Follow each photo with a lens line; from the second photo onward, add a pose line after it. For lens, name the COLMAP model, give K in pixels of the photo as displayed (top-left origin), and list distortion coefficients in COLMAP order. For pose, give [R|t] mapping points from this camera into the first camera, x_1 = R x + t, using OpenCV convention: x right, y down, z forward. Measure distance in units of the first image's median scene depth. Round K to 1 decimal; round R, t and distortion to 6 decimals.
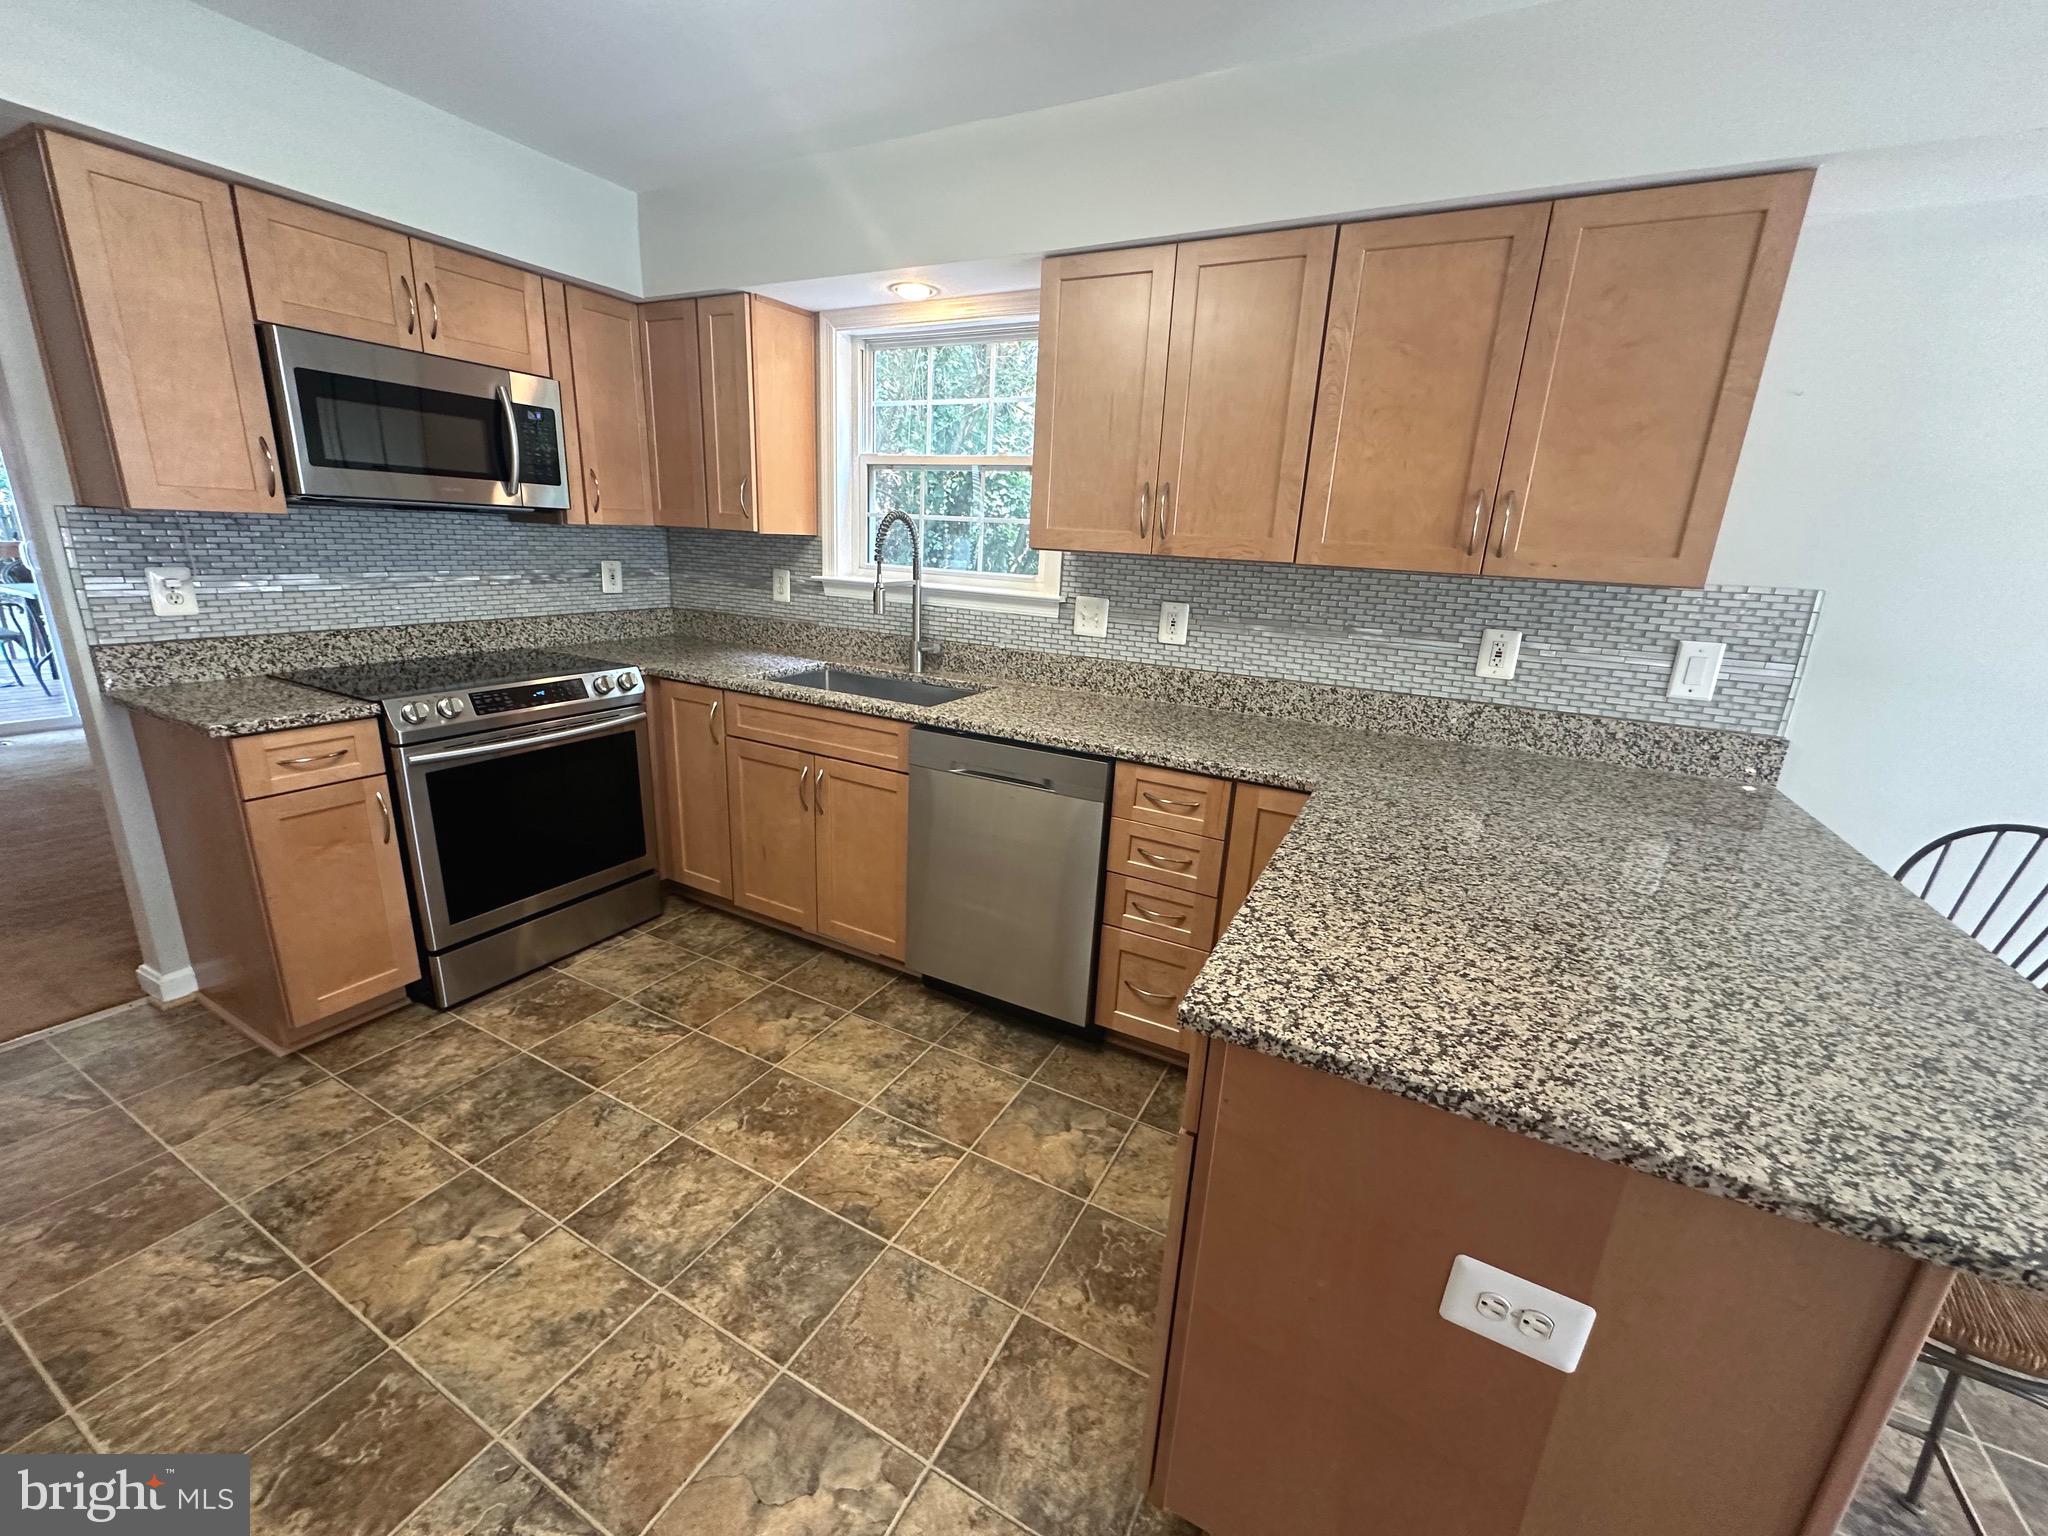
lens RADIAL K [[828.6, 0, 1009.8], [0, 828.6, 773.8], [0, 0, 1]] dist [-0.001416, 0.001360]
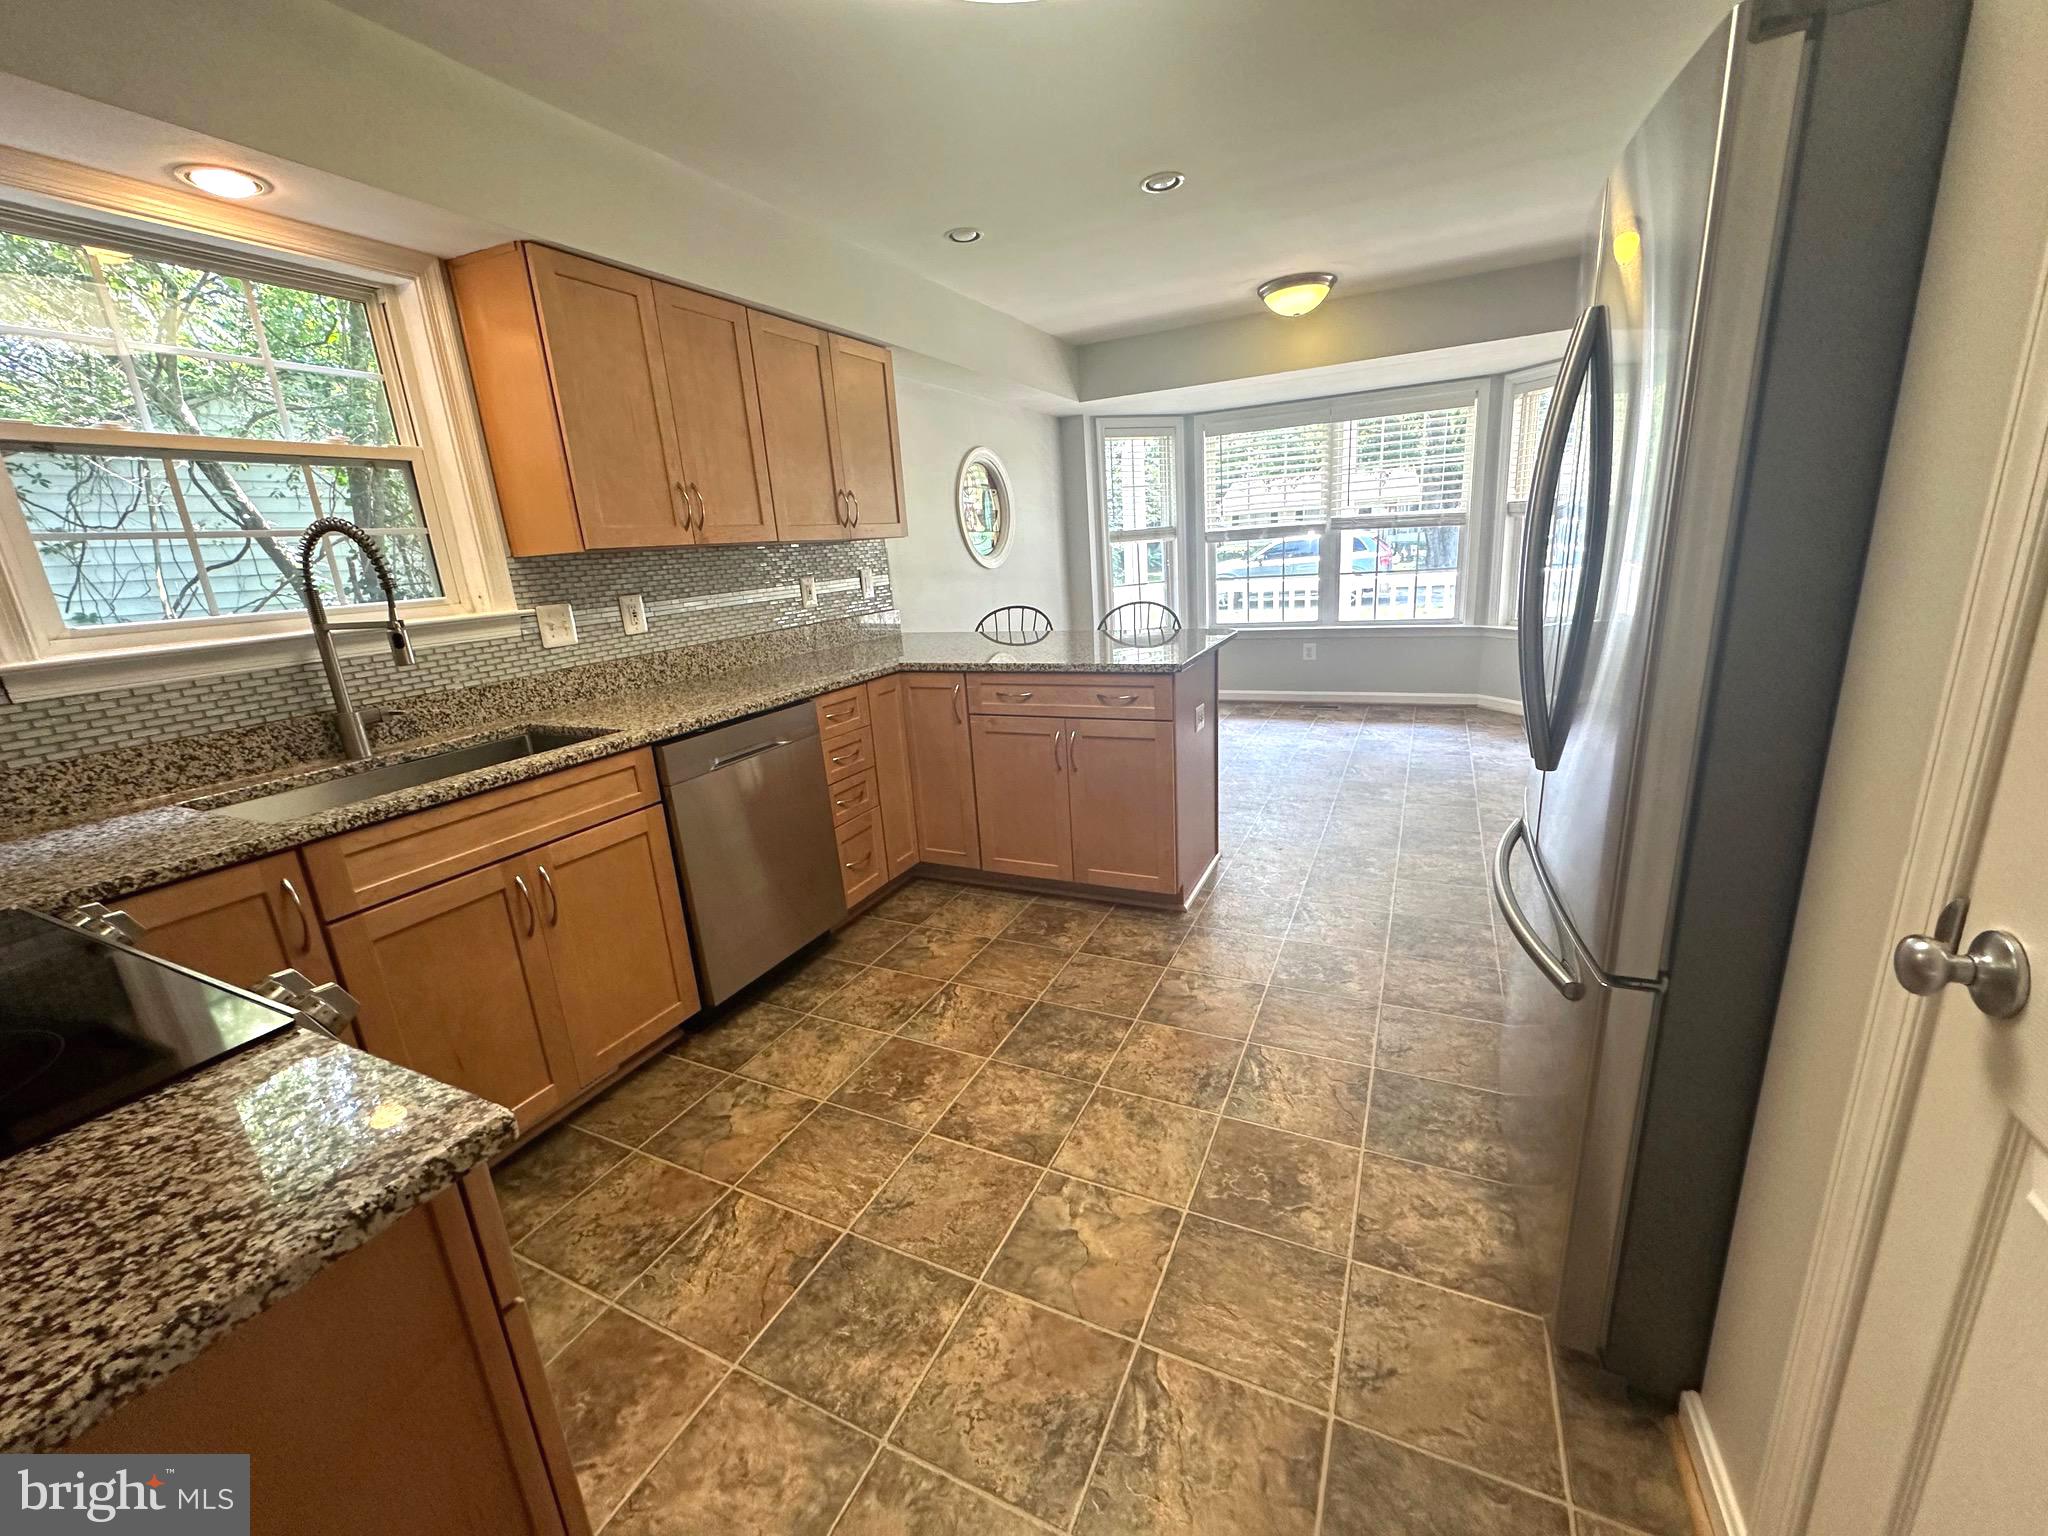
lens RADIAL K [[828.6, 0, 1036.1], [0, 828.6, 776.3], [0, 0, 1]] dist [-0.001416, 0.001360]
pose [[-0.064417, -0.313433, 0.947423, -1.056110], [0.339865, 0.885748, 0.316137, -0.180693], [-0.938266, 0.342360, 0.049468, 0.603116]]
